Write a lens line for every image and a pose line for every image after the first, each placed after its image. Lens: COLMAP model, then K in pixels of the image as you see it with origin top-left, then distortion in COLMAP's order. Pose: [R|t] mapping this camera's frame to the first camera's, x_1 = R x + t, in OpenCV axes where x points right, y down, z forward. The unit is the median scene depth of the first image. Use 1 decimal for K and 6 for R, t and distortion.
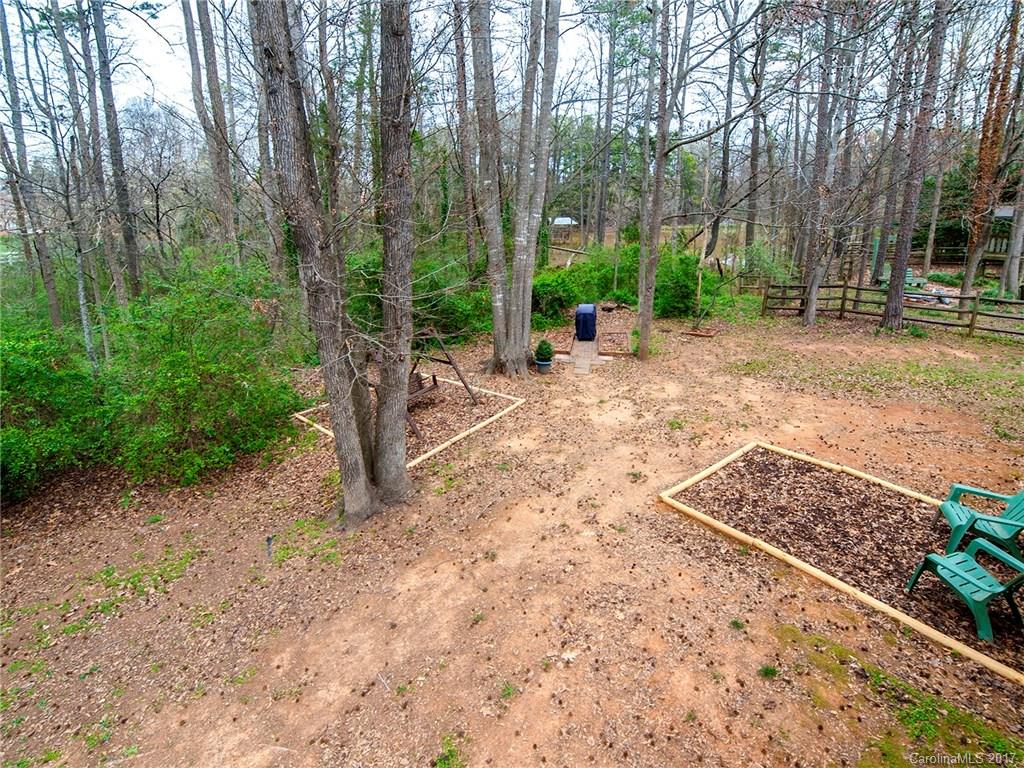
lens RADIAL K [[439.8, 0, 515.9], [0, 439.8, 380.4], [0, 0, 1]] dist [-0.011016, -0.000445]
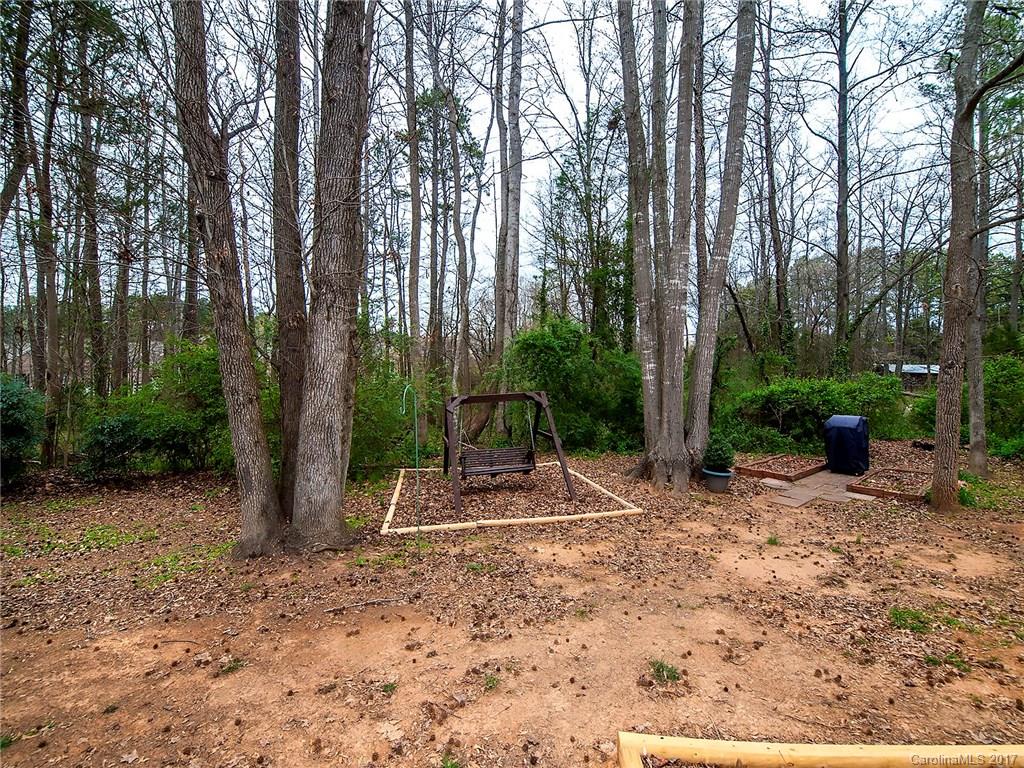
lens RADIAL K [[439.8, 0, 515.9], [0, 439.8, 380.4], [0, 0, 1]] dist [-0.011016, -0.000445]
pose [[0.781082, 0.040624, -0.623105, 0.329527], [-0.237853, 0.942008, -0.236741, 0.076649], [0.577353, 0.333122, 0.745449, 0.445323]]
